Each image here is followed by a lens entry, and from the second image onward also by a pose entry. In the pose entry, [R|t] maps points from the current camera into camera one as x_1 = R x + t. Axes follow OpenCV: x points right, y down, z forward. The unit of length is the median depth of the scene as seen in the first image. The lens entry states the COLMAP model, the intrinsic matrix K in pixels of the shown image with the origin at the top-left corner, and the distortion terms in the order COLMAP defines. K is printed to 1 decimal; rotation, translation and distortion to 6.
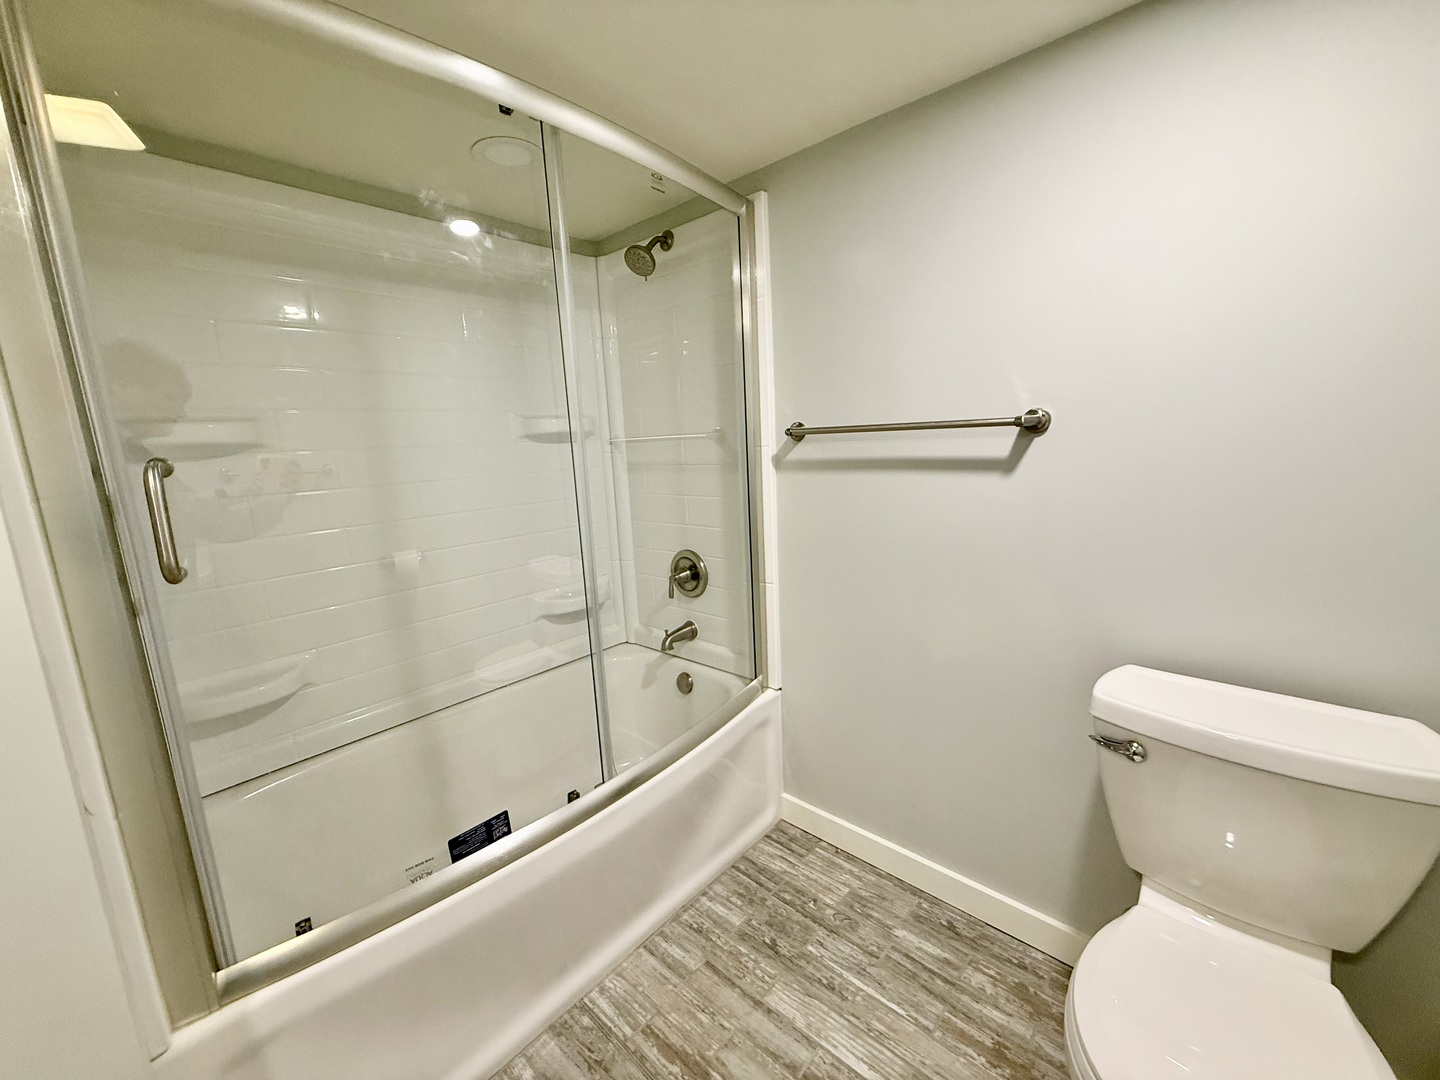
lens RADIAL K [[572.2, 0, 717.4], [0, 572.2, 538.1], [0, 0, 1]] dist [-0.001804, 0.000540]
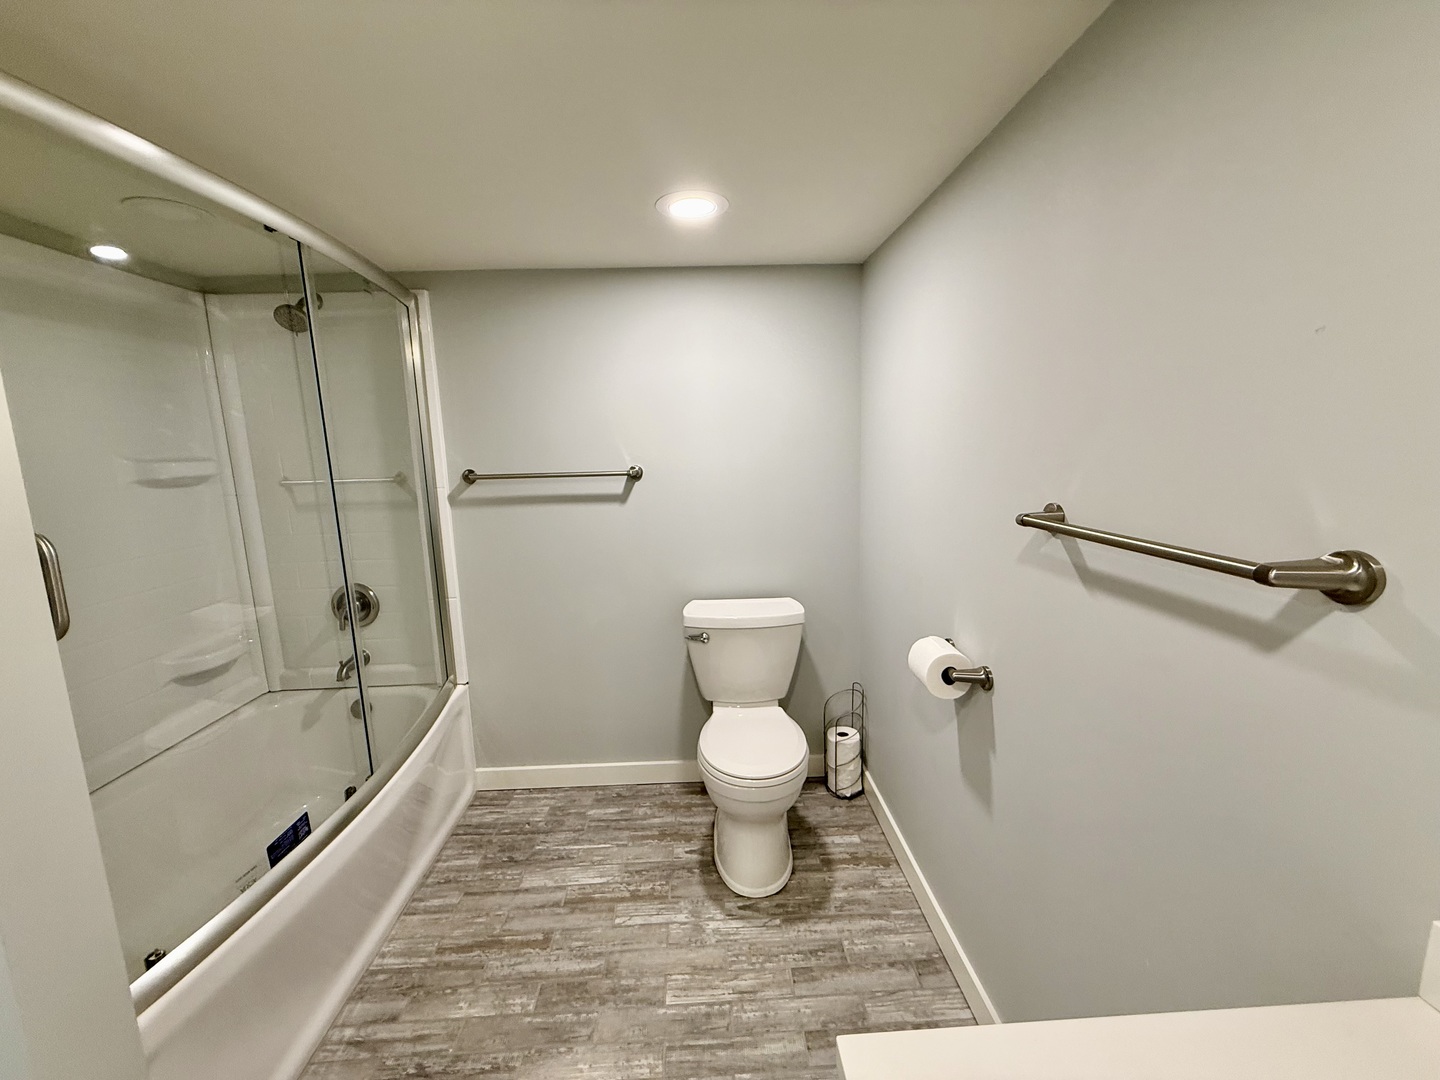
lens RADIAL K [[572.2, 0, 722.4], [0, 572.2, 537.7], [0, 0, 1]] dist [-0.001804, 0.000540]
pose [[0.710675, -0.085133, 0.698351, -0.416917], [0.112937, 0.993583, 0.006193, 0.009359], [-0.694396, 0.074468, 0.715729, -0.356481]]
